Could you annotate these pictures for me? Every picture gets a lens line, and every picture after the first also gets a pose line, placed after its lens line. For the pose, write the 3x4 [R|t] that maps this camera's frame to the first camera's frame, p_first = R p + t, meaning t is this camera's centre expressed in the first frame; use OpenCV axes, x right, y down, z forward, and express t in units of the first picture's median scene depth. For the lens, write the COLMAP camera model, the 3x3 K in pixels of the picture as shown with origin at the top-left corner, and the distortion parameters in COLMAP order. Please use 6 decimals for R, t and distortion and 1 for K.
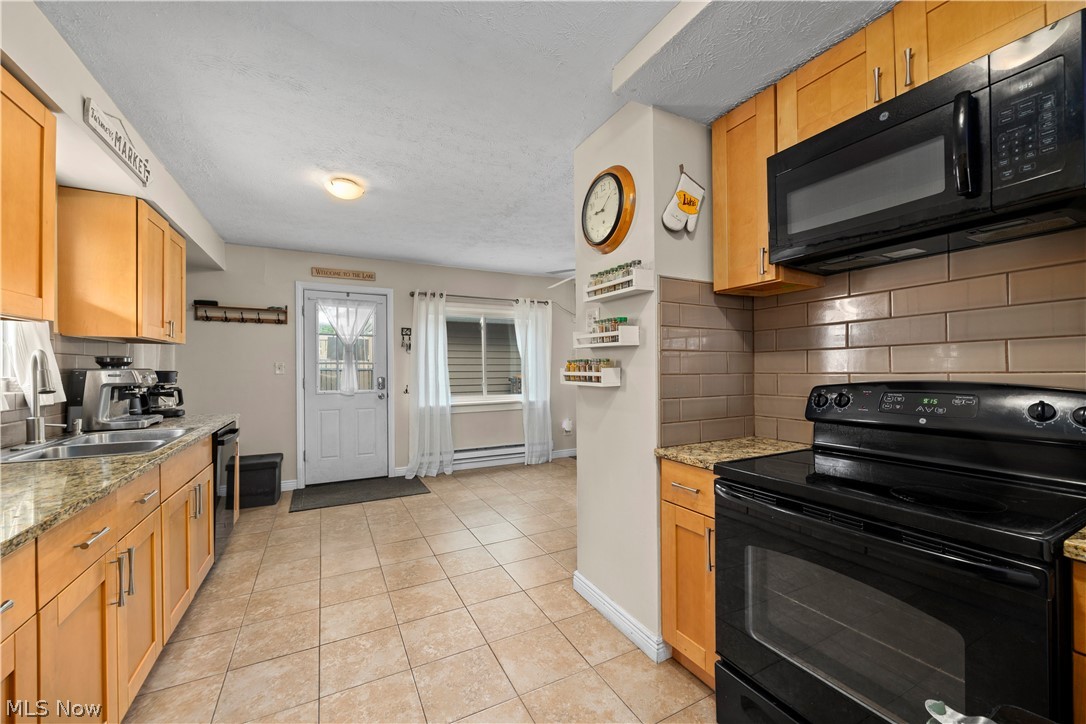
lens RADIAL K [[432.9, 0, 528.4], [0, 432.9, 366.0], [0, 0, 1]] dist [0.002133, -0.000371]
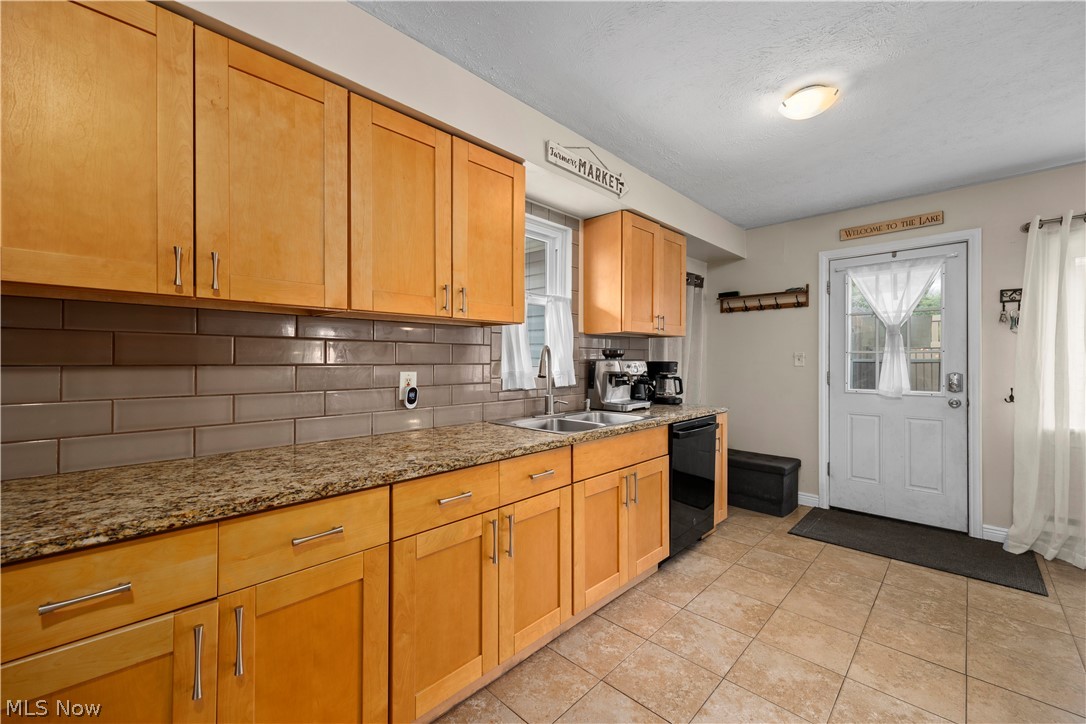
lens RADIAL K [[432.9, 0, 554.7], [0, 432.9, 360.4], [0, 0, 1]] dist [0.002133, -0.000371]
pose [[0.331880, 0.000797, -0.943321, 0.078177], [0.004773, 0.999985, 0.002524, 0.003541], [0.943310, -0.005340, 0.331871, 0.293153]]
